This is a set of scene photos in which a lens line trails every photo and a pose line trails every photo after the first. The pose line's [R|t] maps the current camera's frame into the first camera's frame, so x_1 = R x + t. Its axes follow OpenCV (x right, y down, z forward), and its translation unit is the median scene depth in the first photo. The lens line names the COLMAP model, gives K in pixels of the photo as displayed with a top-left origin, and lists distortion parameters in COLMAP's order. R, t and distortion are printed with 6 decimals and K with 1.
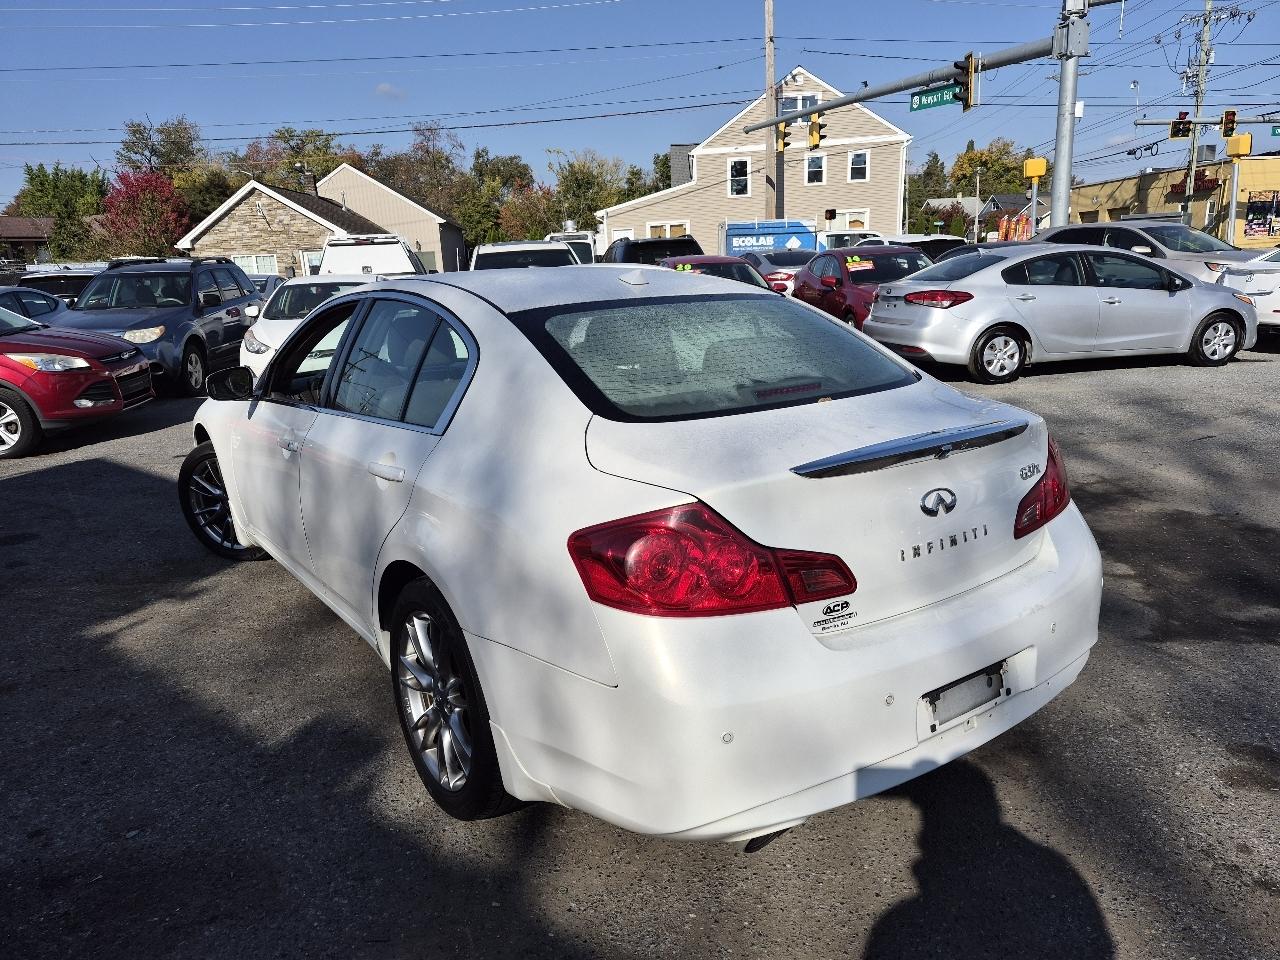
lens RADIAL K [[927.1, 0, 626.2], [0, 927.1, 467.4], [0, 0, 1]] dist [0.082303, -0.083800]
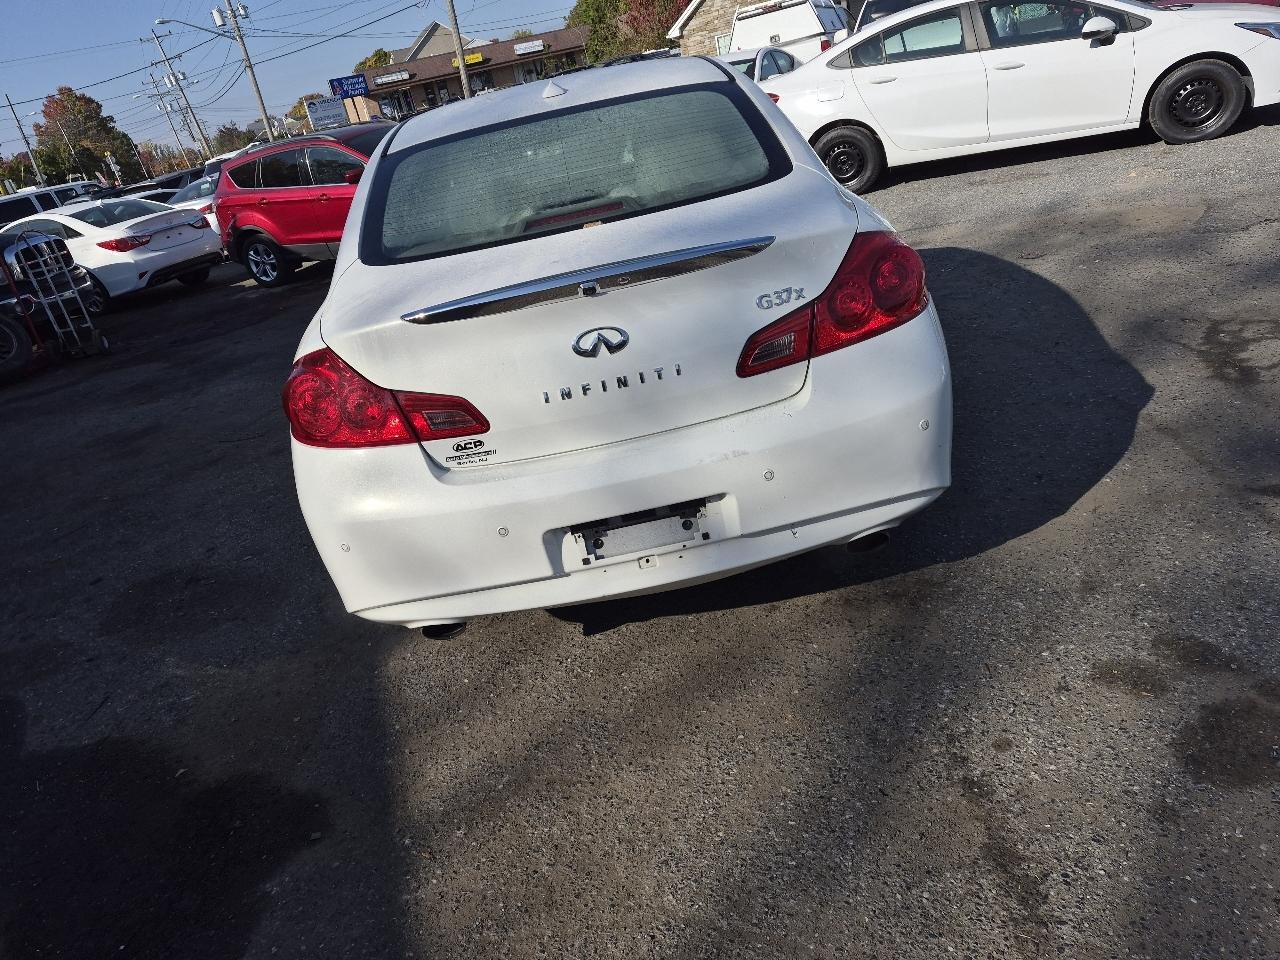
lens RADIAL K [[927.1, 0, 656.6], [0, 927.1, 491.5], [0, 0, 1]] dist [0.082303, -0.083800]
pose [[0.838968, 0.089693, -0.536738, 0.753158], [0.055771, 0.966958, 0.248761, -0.040533], [0.541315, -0.238637, 0.806245, 0.182015]]
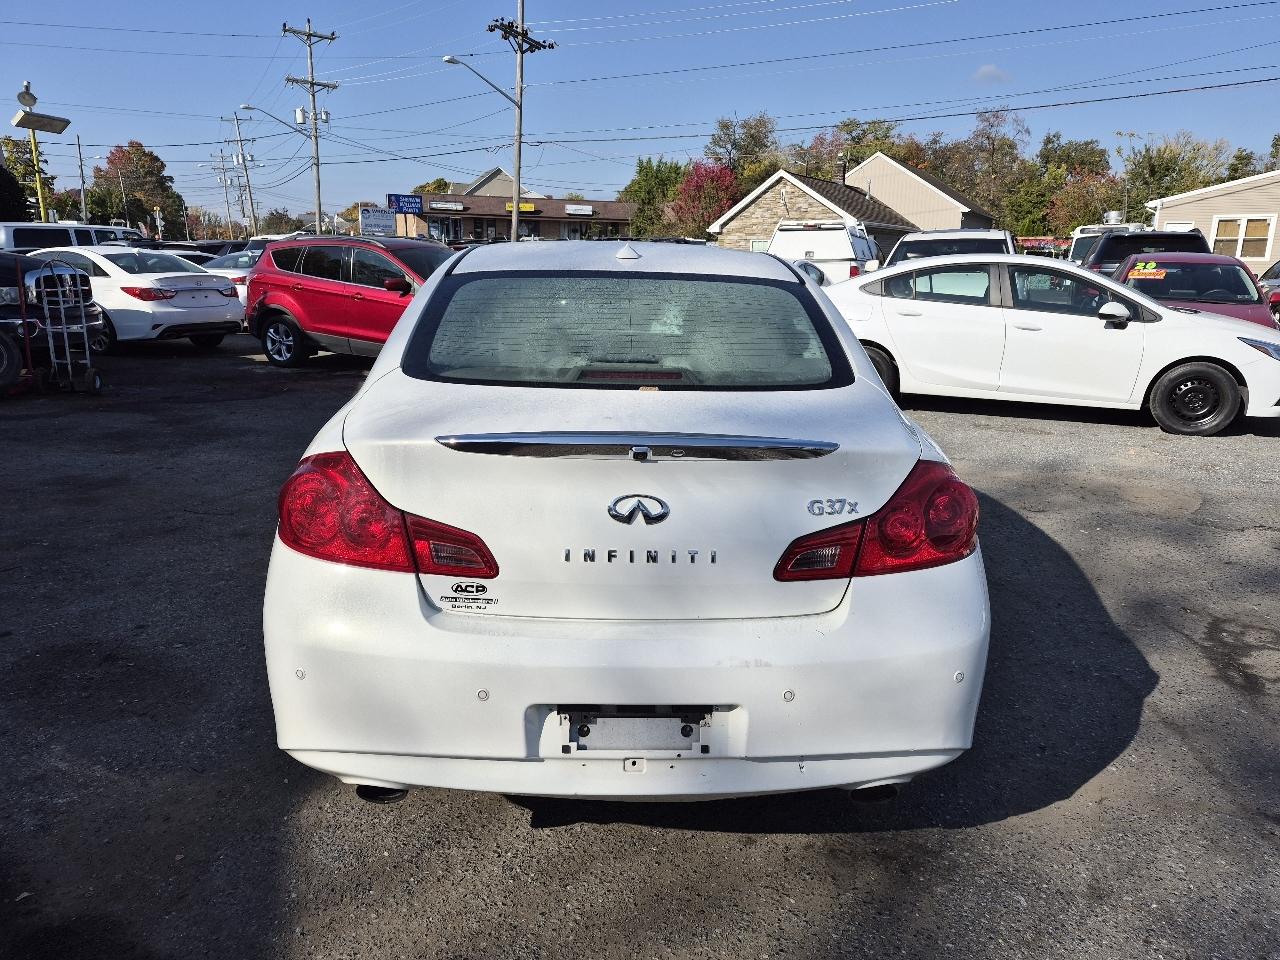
lens RADIAL K [[927.1, 0, 645.6], [0, 927.1, 471.6], [0, 0, 1]] dist [0.082303, -0.083800]
pose [[0.827304, 0.175700, -0.533570, 0.663584], [-0.169027, 0.983670, 0.061835, -0.045095], [0.535721, 0.039031, 0.843492, 0.213336]]
